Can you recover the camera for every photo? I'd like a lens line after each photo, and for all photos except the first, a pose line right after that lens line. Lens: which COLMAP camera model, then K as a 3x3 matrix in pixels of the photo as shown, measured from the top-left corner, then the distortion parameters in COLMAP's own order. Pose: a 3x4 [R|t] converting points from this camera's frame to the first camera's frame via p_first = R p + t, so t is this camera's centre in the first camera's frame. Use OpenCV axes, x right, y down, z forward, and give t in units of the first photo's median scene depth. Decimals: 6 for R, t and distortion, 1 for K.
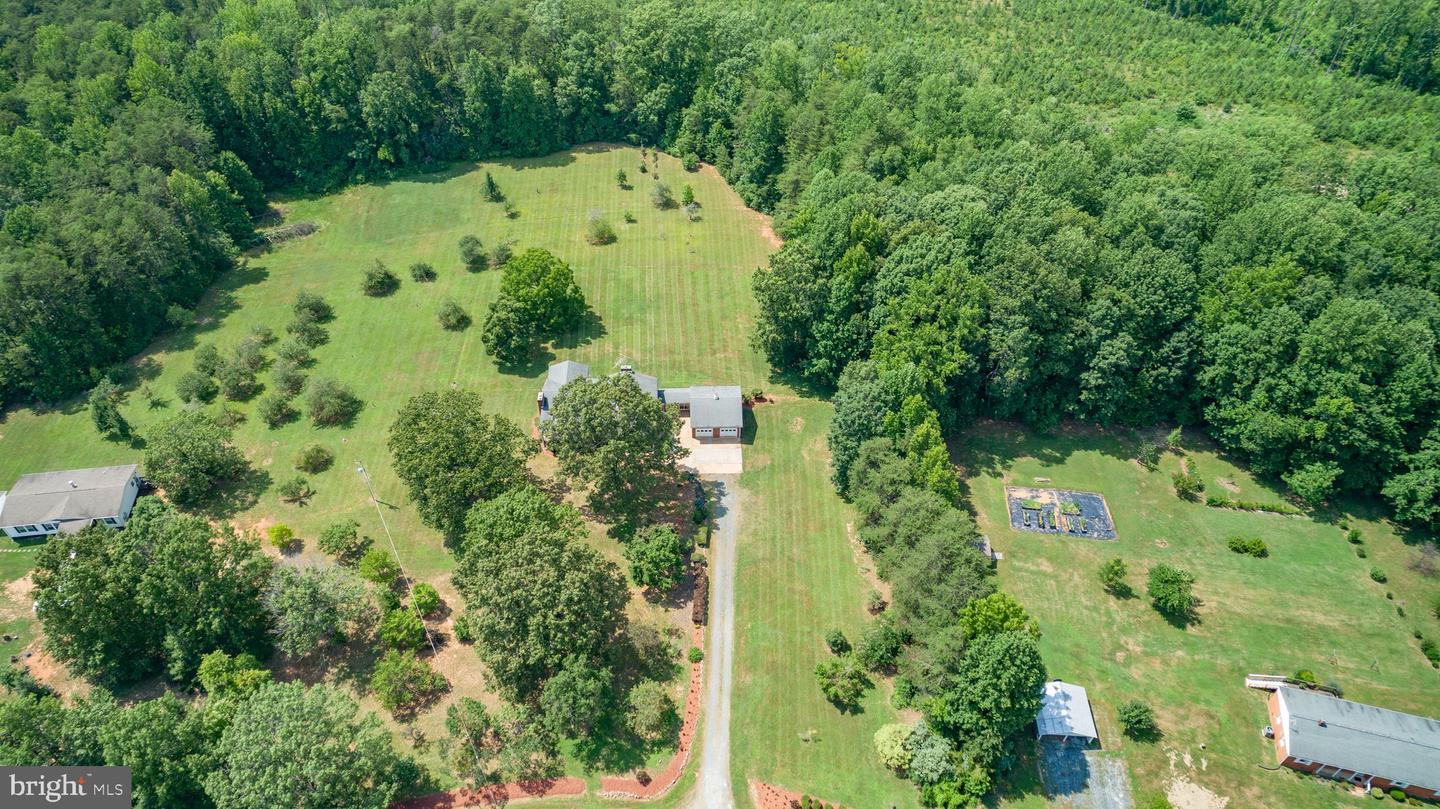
lens RADIAL K [[968.9, 0, 716.8], [0, 968.9, 405.8], [0, 0, 1]] dist [-0.012946, 0.011062]
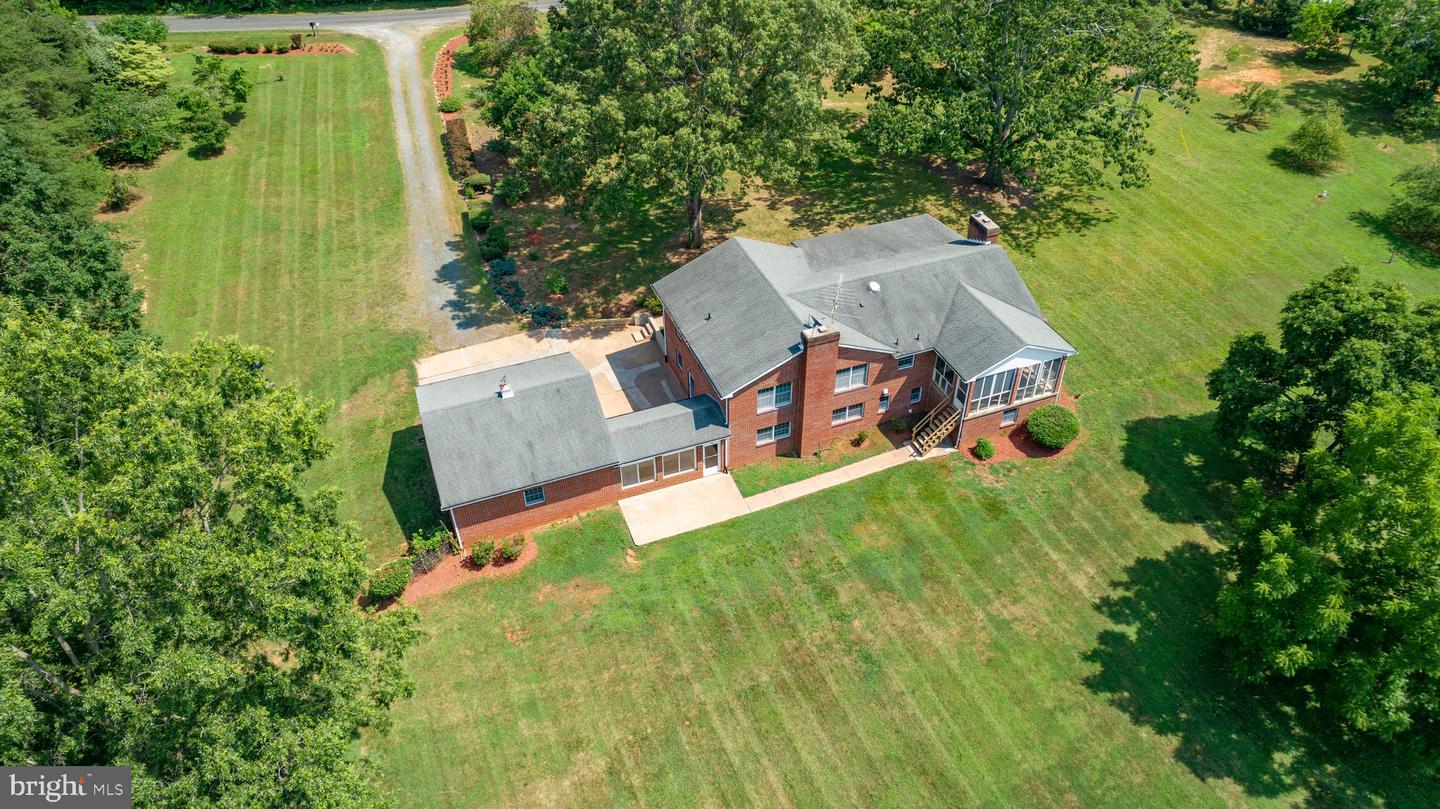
lens RADIAL K [[968.9, 0, 716.3], [0, 968.9, 406.1], [0, 0, 1]] dist [-0.012946, 0.011062]
pose [[-0.942665, 0.212488, -0.257354, 0.015701], [-0.237692, 0.113846, 0.964646, -0.314603], [0.234274, 0.970509, -0.056812, 1.041944]]
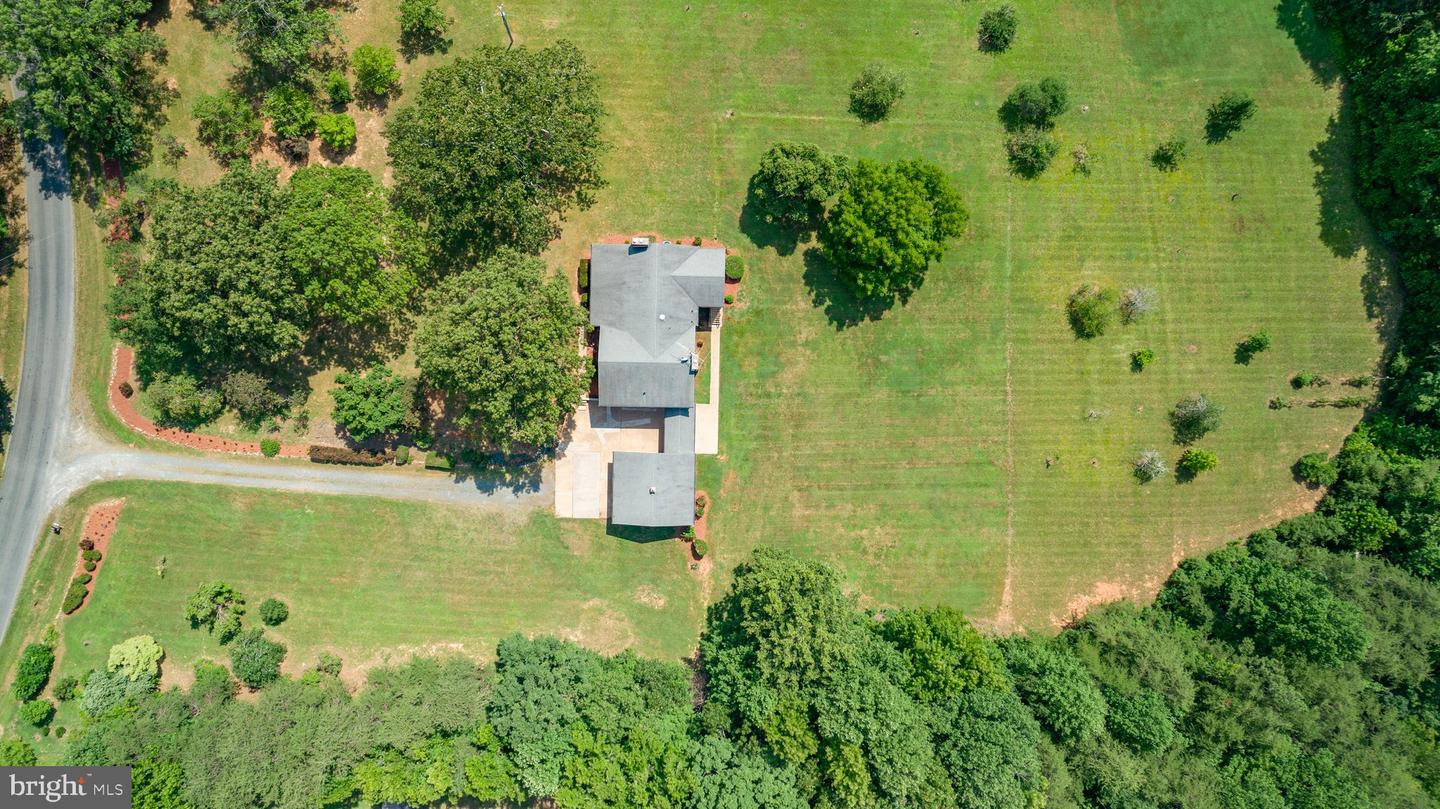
lens RADIAL K [[968.9, 0, 719.1], [0, 968.9, 406.8], [0, 0, 1]] dist [-0.012946, 0.011062]
pose [[-0.046403, 0.998885, -0.008686, -0.057663], [-0.727303, -0.027824, 0.685753, -0.526437], [0.684746, 0.038138, 0.727783, 0.522084]]
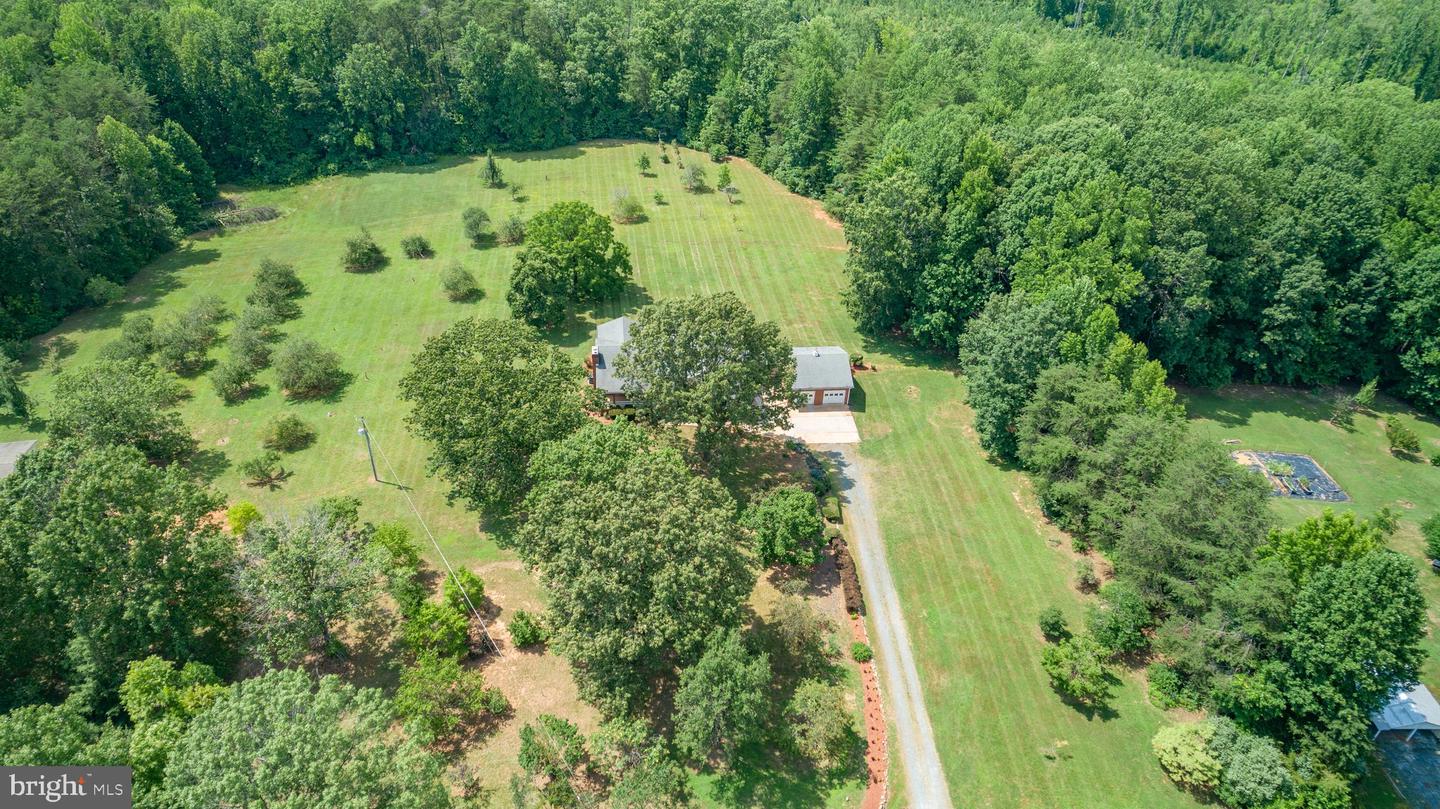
lens RADIAL K [[968.9, 0, 716.8], [0, 968.9, 405.0], [0, 0, 1]] dist [-0.012946, 0.011062]
pose [[0.996463, -0.022726, 0.080905, -0.146151], [0.035000, 0.987499, -0.153691, 0.151255], [-0.076401, 0.155979, 0.984801, 0.238995]]
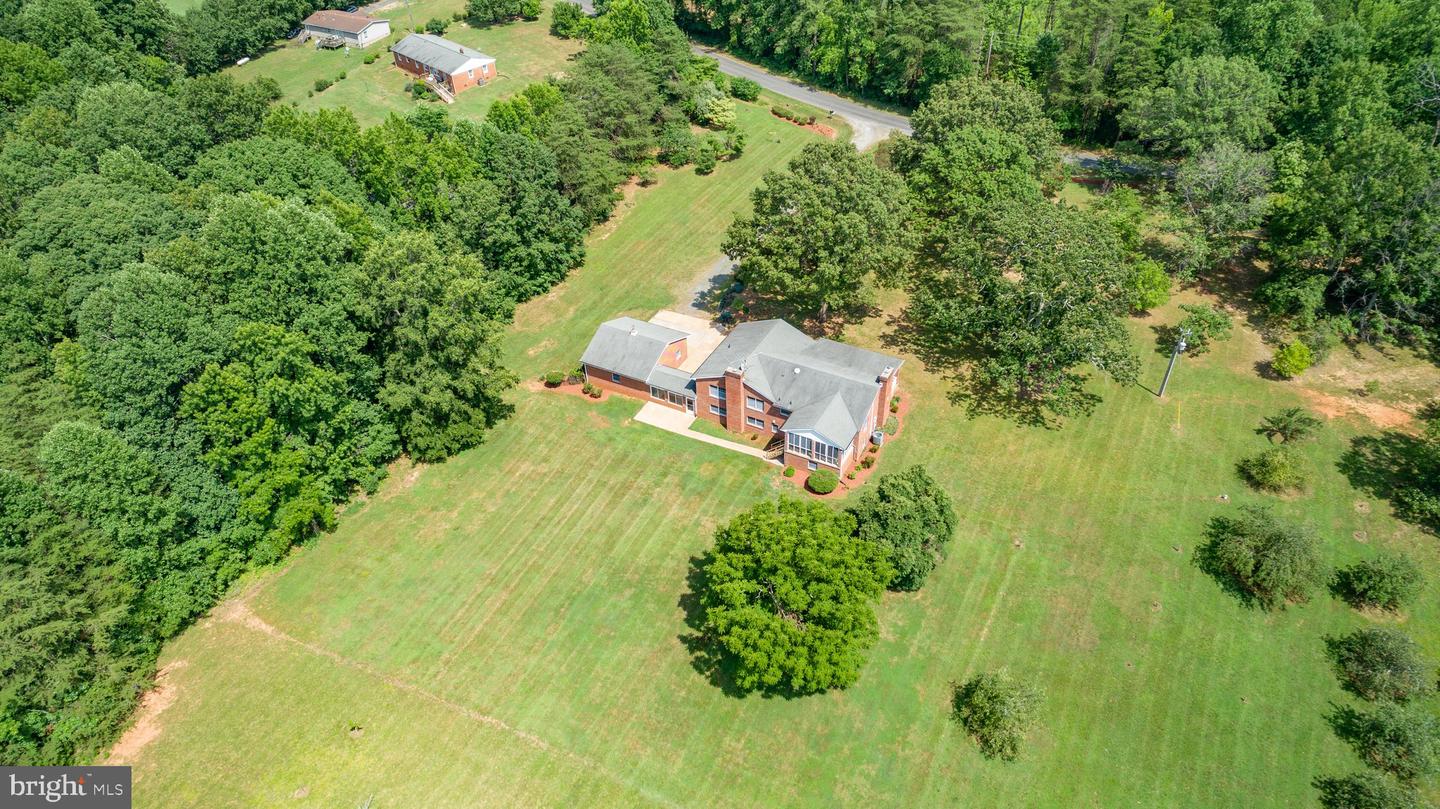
lens RADIAL K [[968.9, 0, 719.2], [0, 968.9, 405.5], [0, 0, 1]] dist [-0.012946, 0.011062]
pose [[-0.870389, -0.299951, 0.390452, -0.328258], [0.365315, 0.138252, 0.920560, -0.595490], [-0.330104, 0.943883, -0.010756, 1.040484]]
